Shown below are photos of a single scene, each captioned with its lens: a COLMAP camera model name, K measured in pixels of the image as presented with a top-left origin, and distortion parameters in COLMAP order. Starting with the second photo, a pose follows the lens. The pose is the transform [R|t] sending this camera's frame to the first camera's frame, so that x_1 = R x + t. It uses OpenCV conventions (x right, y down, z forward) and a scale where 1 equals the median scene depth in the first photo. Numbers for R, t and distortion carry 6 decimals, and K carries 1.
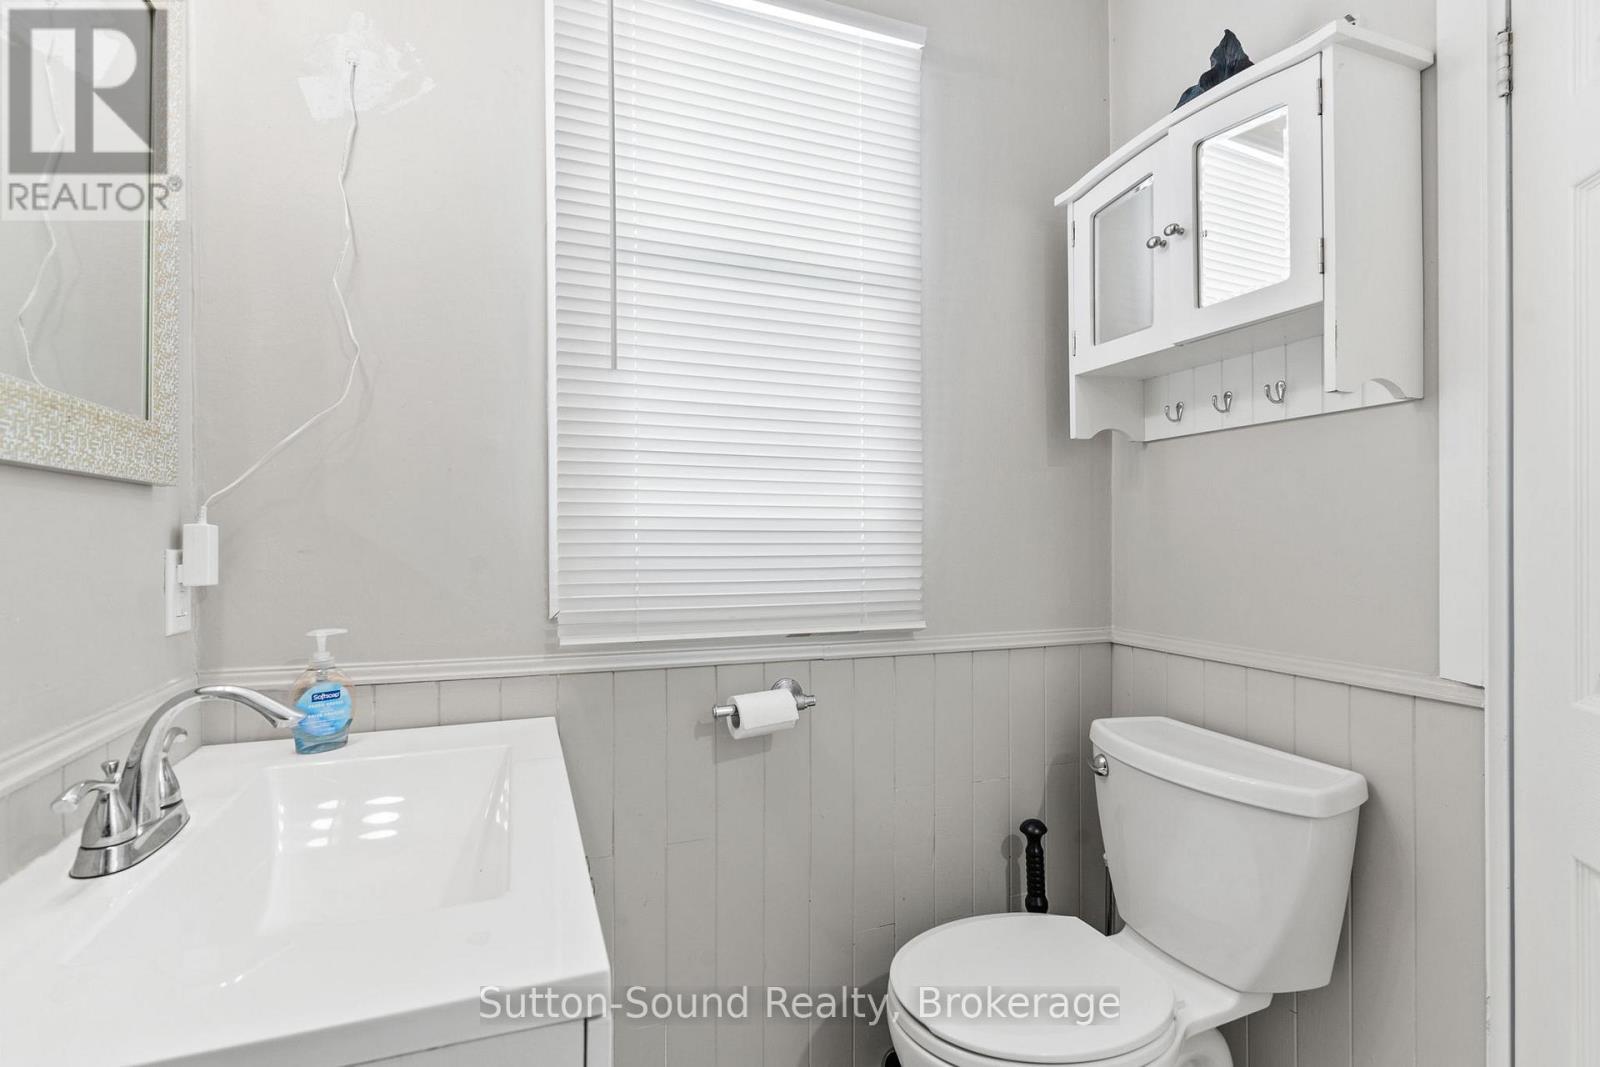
lens RADIAL K [[752.5, 0, 798.5], [0, 752.5, 536.3], [0, 0, 1]] dist [0.000731, -0.000016]
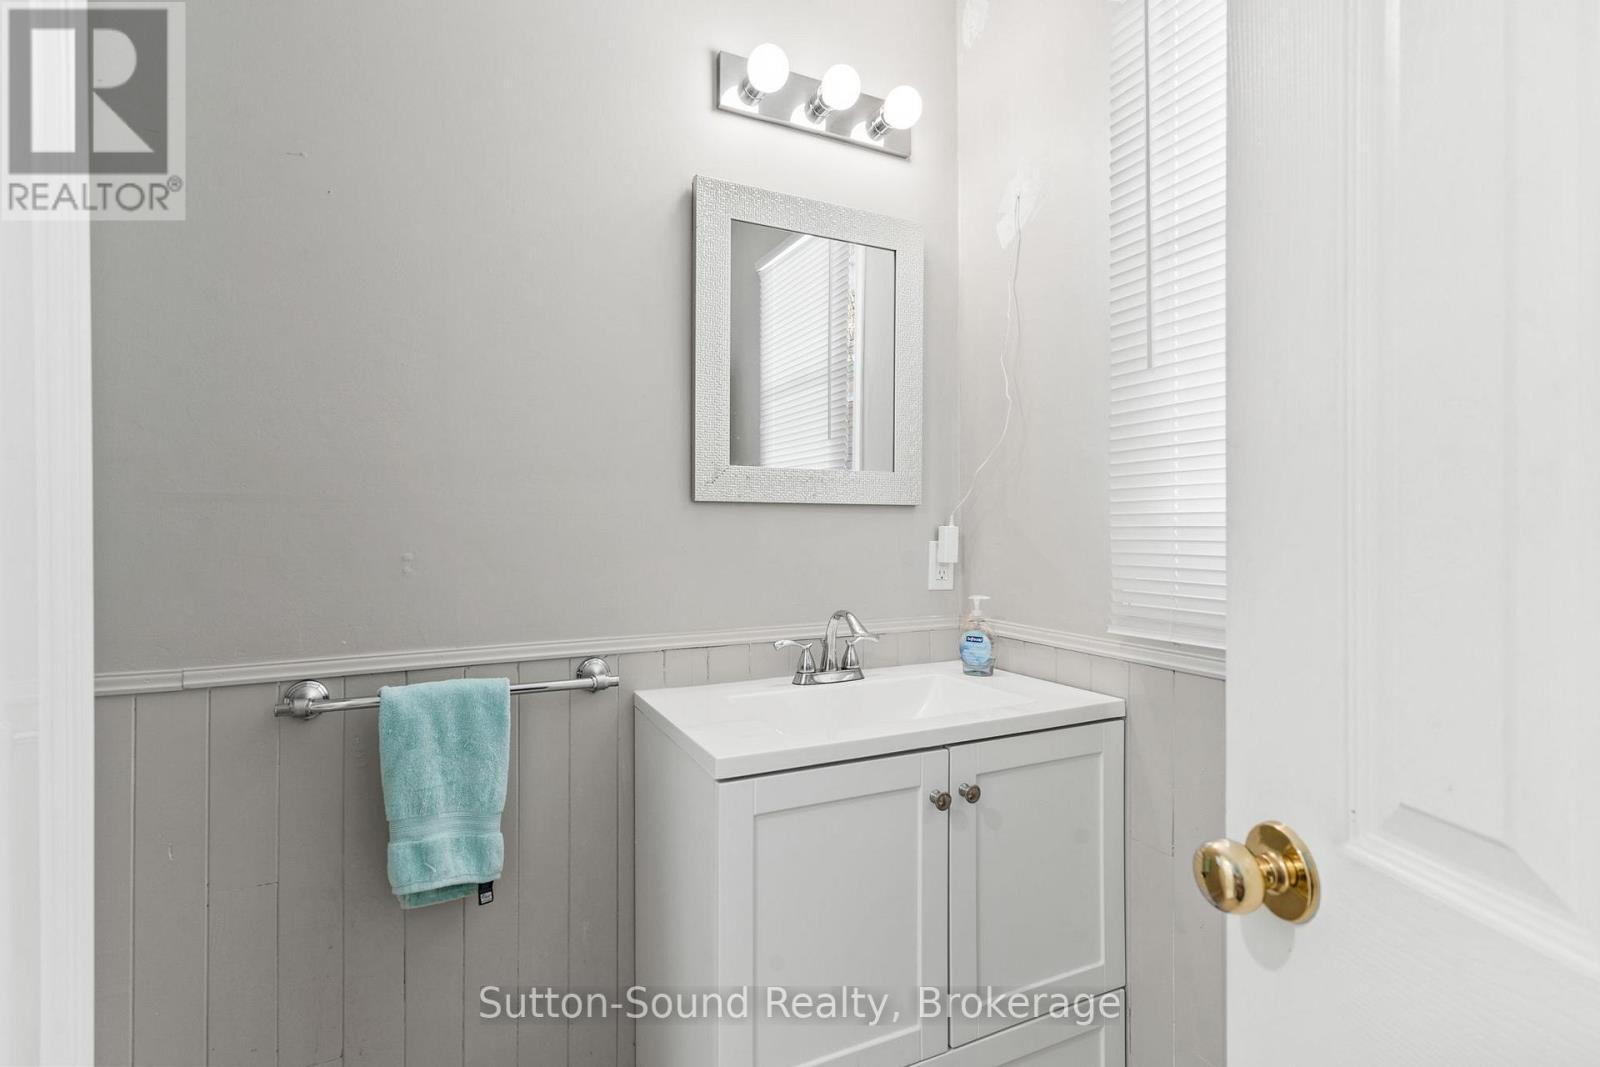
lens RADIAL K [[752.5, 0, 797.3], [0, 752.5, 531.7], [0, 0, 1]] dist [0.000731, -0.000016]
pose [[0.077977, -0.000552, -0.996955, 0.812823], [0.005231, 0.999986, -0.000145, -0.005594], [0.996941, -0.005204, 0.077979, 0.502548]]
